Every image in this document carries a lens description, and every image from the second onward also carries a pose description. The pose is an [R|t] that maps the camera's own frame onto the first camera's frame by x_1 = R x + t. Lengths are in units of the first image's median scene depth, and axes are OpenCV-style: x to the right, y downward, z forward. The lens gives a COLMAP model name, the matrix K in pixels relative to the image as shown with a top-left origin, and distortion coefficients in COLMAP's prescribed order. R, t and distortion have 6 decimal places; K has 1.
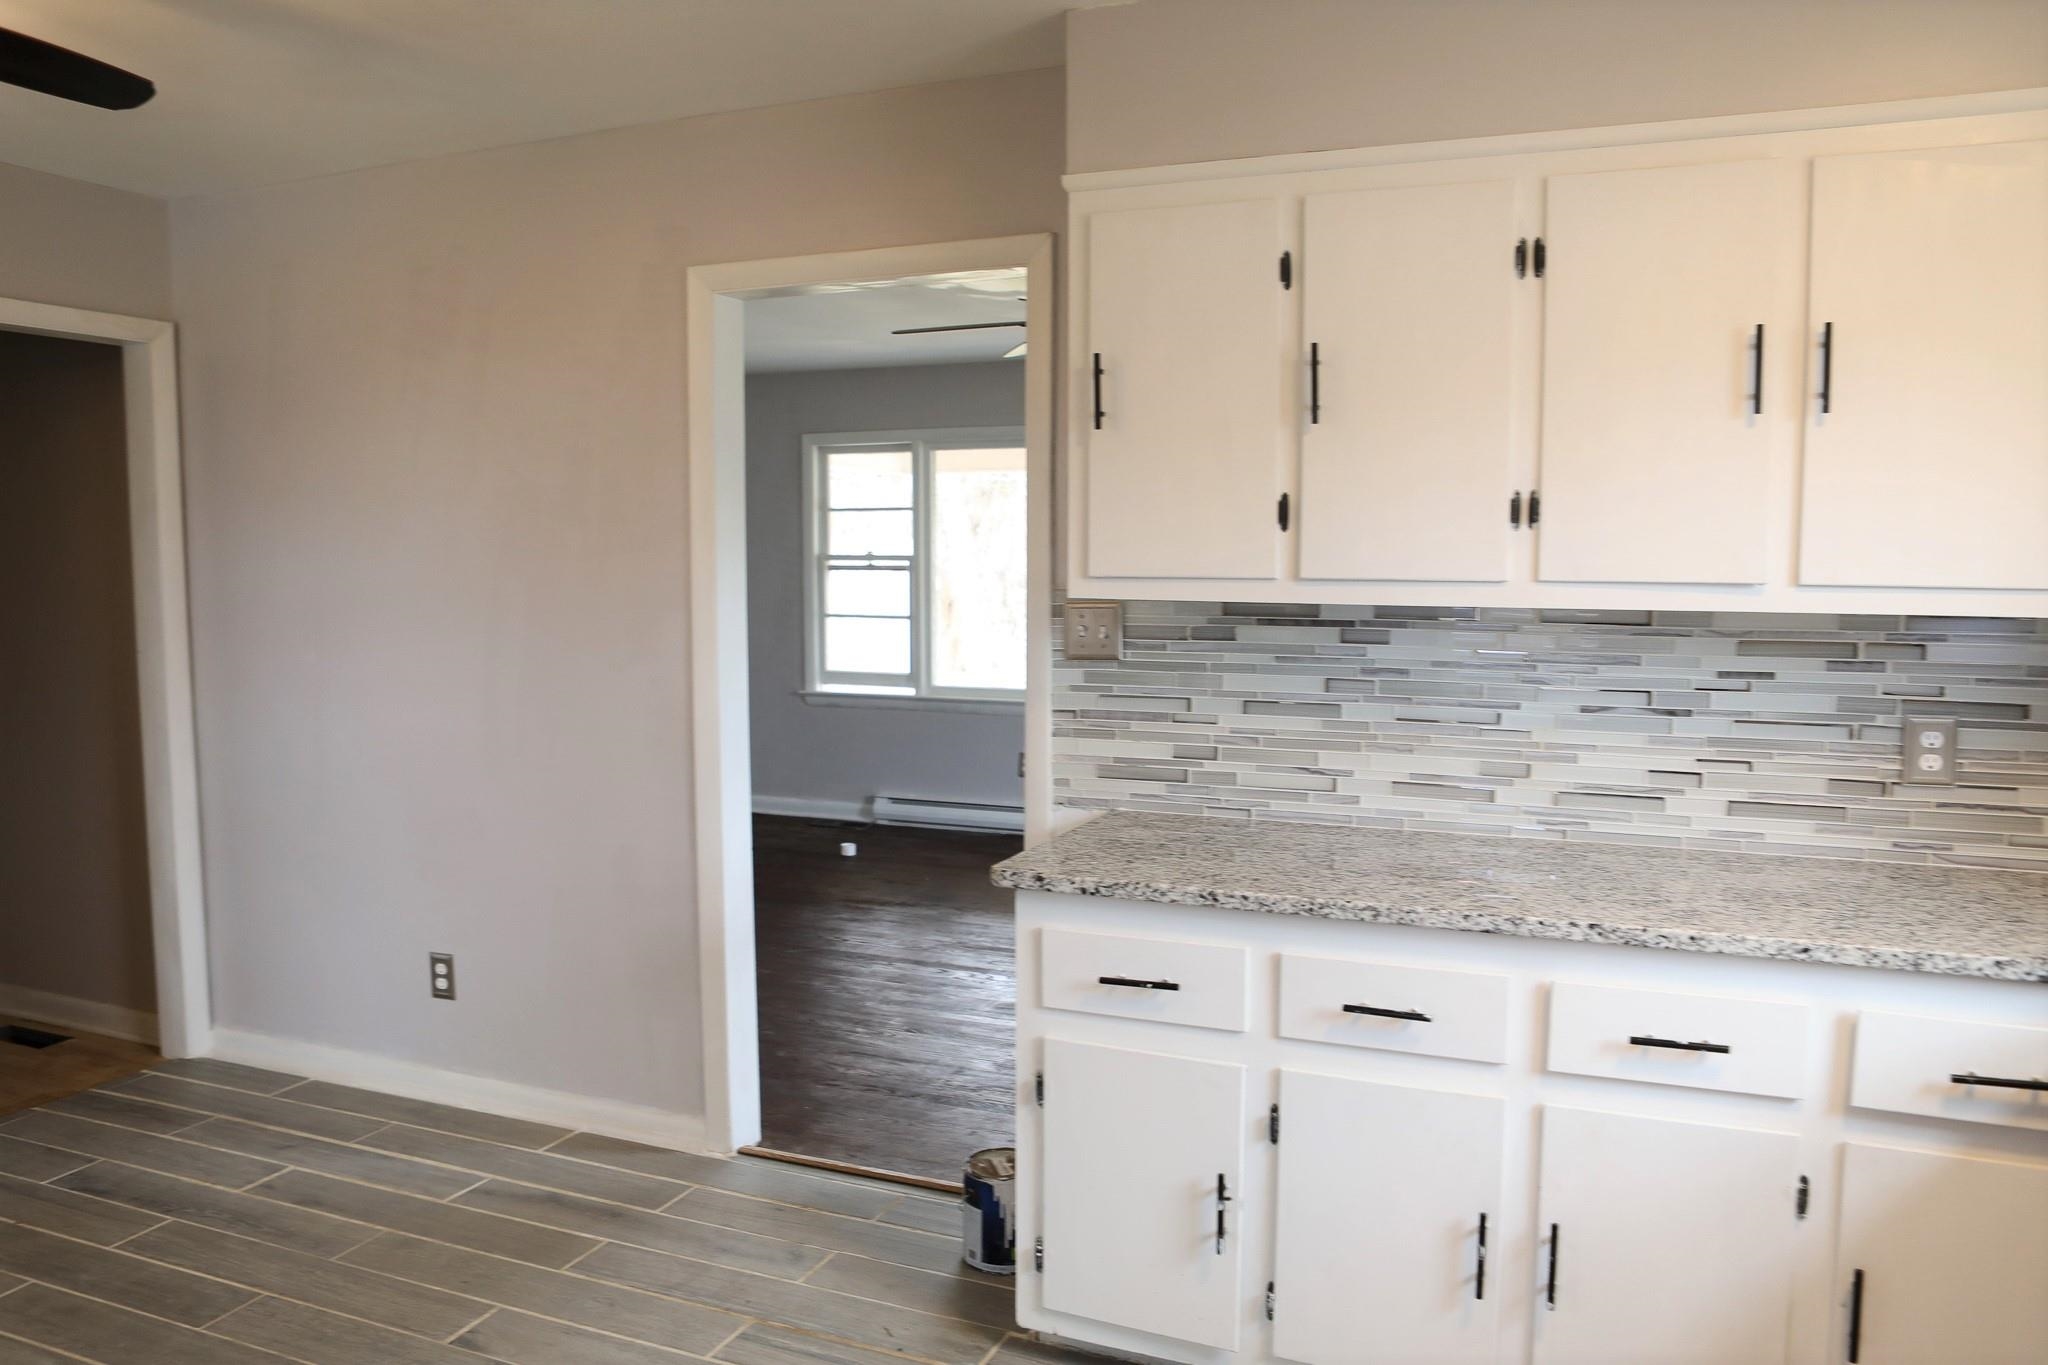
lens RADIAL K [[1492.1, 0, 1020.2], [0, 1492.1, 686.2], [0, 0, 1]] dist [-0.110829, 0.077284]
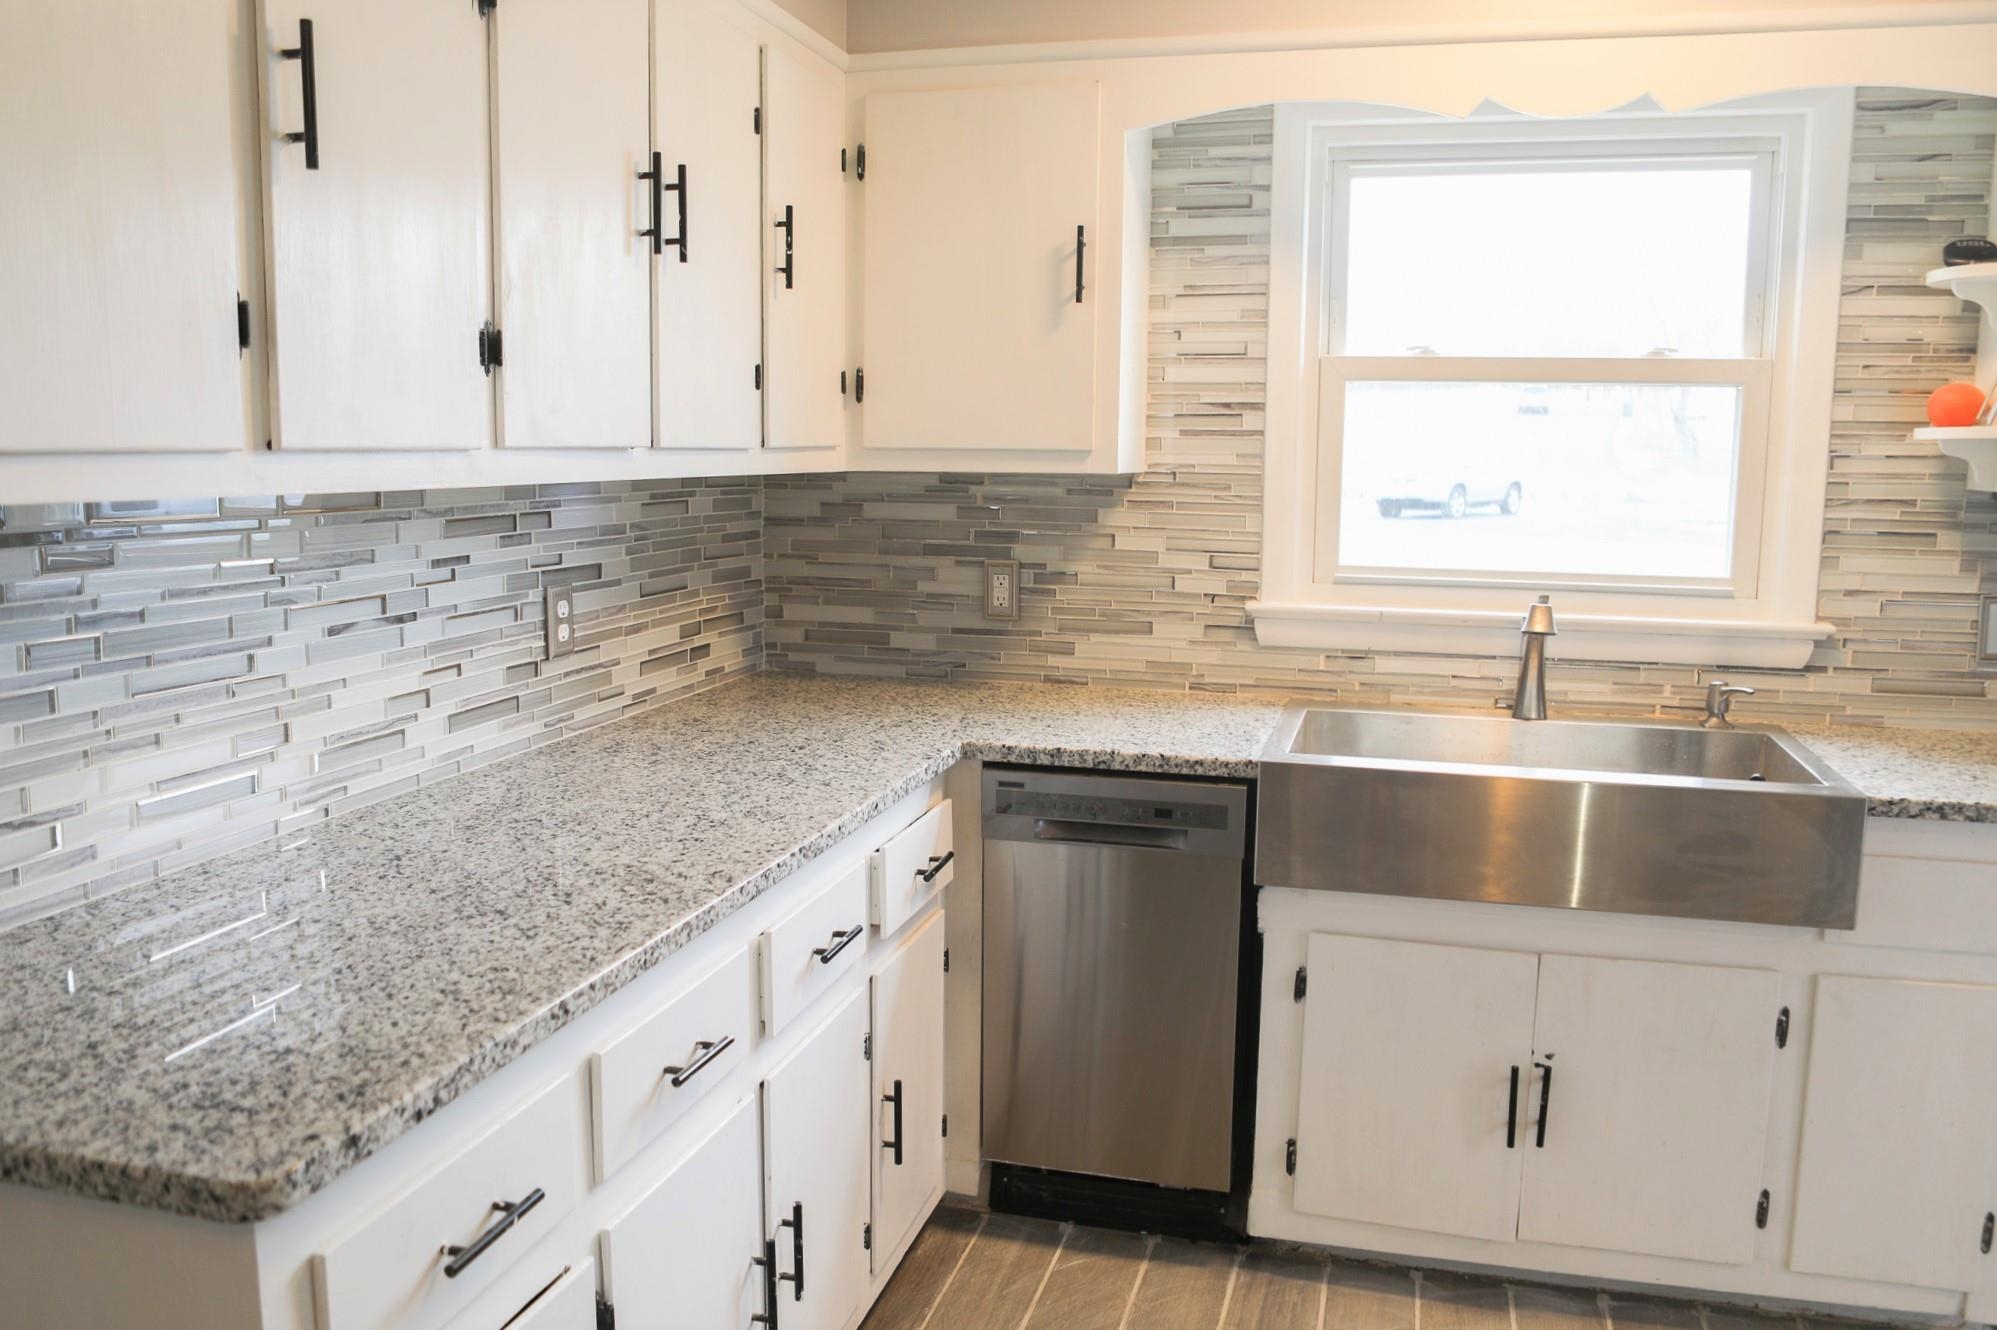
lens RADIAL K [[1547.5, 0, 998.5], [0, 1547.5, 665.0], [0, 0, 1]] dist [-0.117960, 0.090998]
pose [[-0.143197, -0.141406, 0.979540, -0.352561], [0.078618, 0.984987, 0.153685, -0.050911], [-0.986567, 0.099017, -0.129930, 0.706283]]
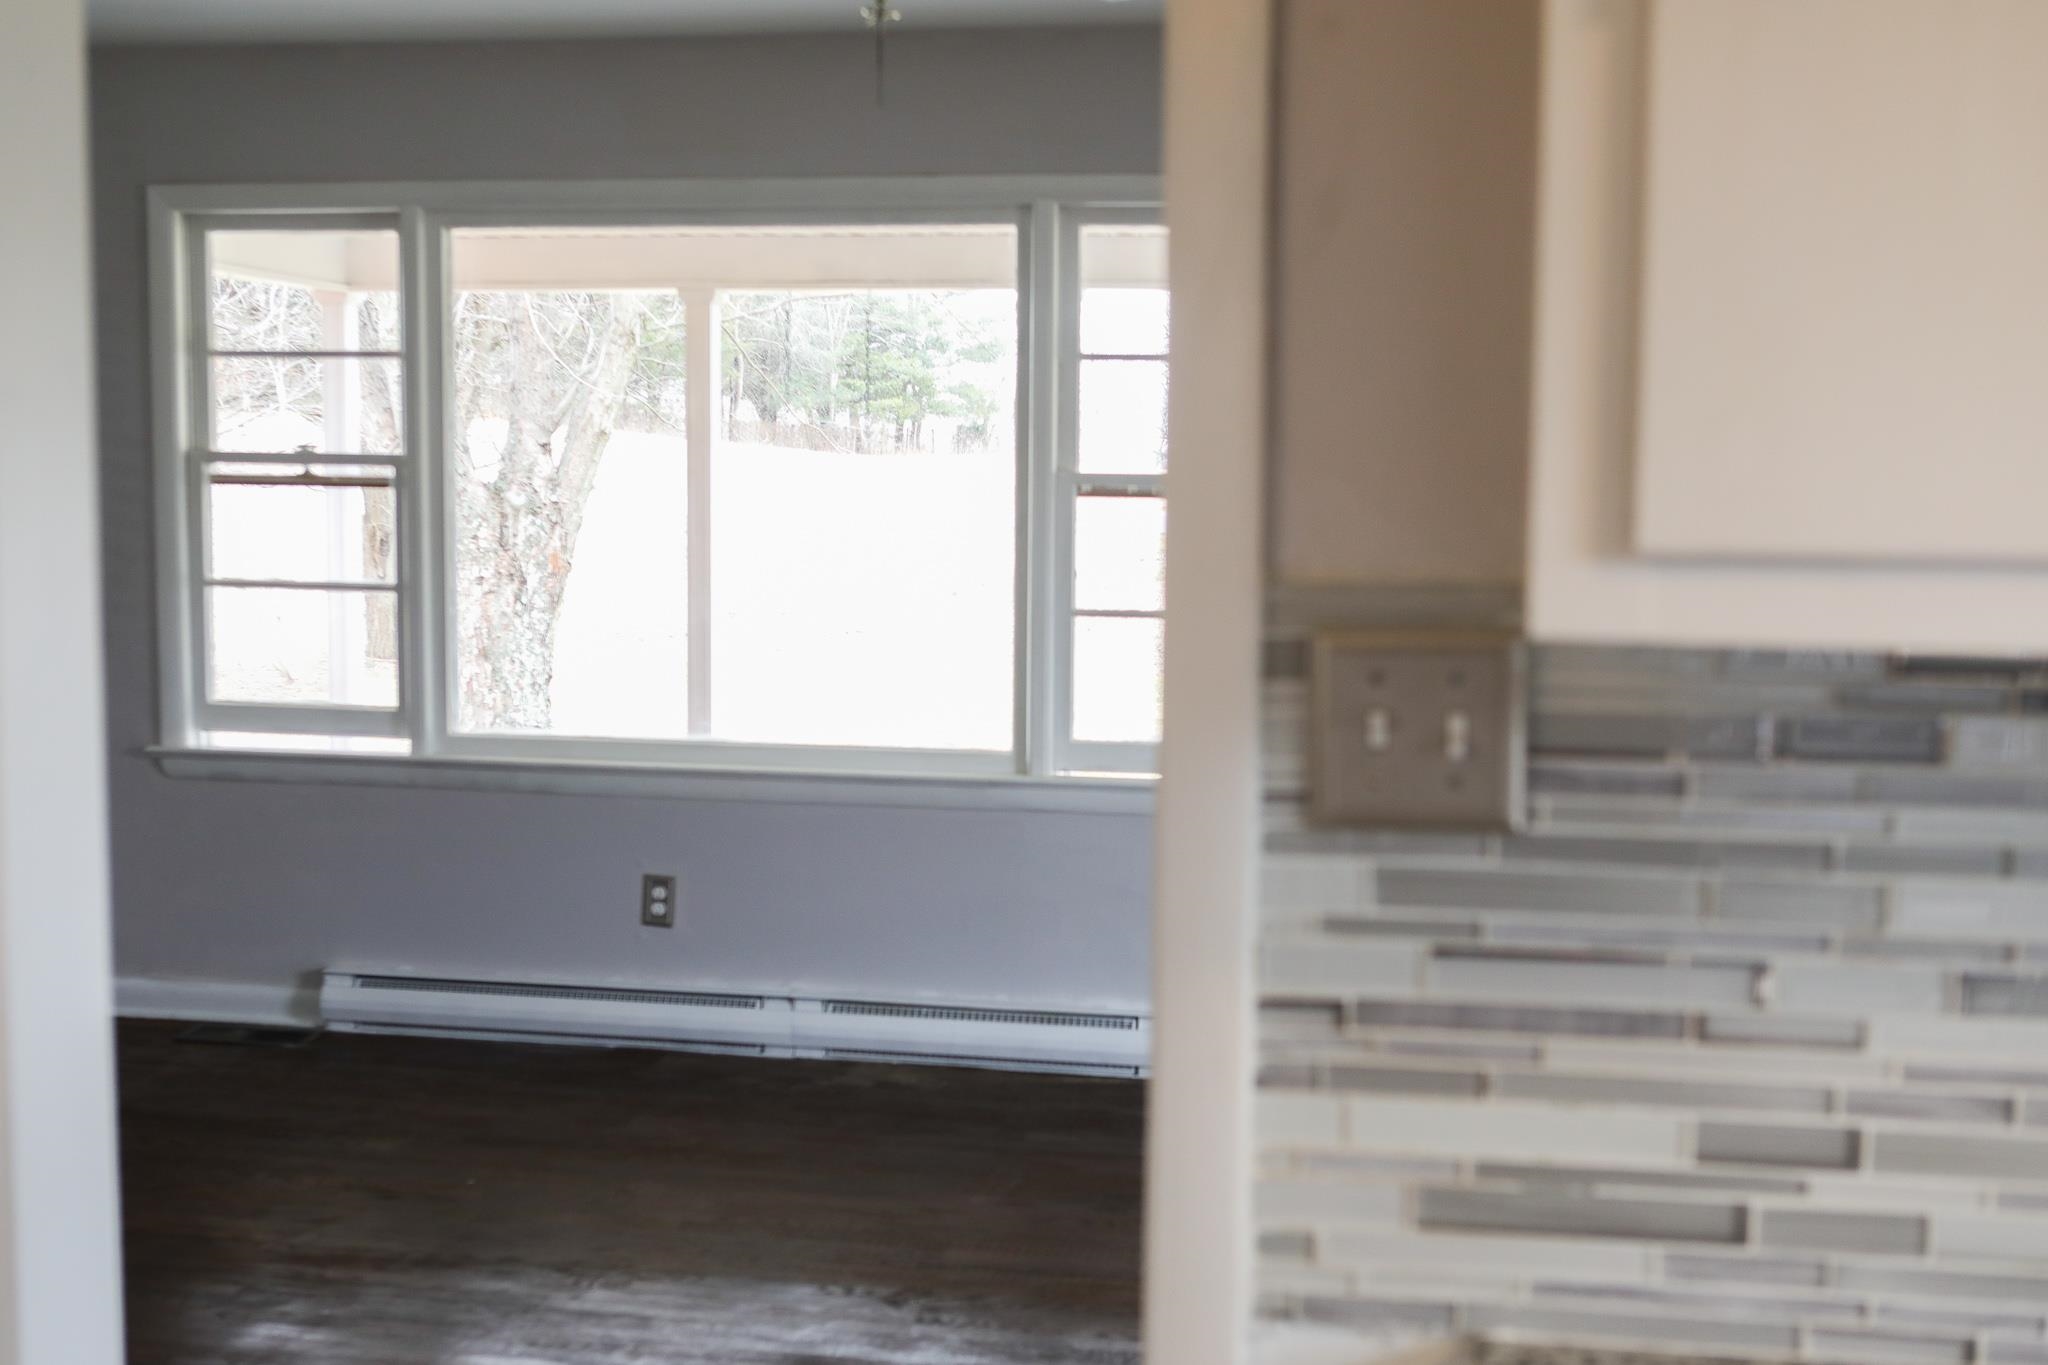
lens RADIAL K [[2439.4, 0, 1023.5], [0, 2439.4, 691.5], [0, 0, 1]] dist [-0.014697, 0.019285]
pose [[0.976249, -0.010955, 0.216376, -0.129519], [0.009237, 0.999917, 0.008947, -0.050288], [-0.216456, -0.006736, 0.976269, 0.571170]]
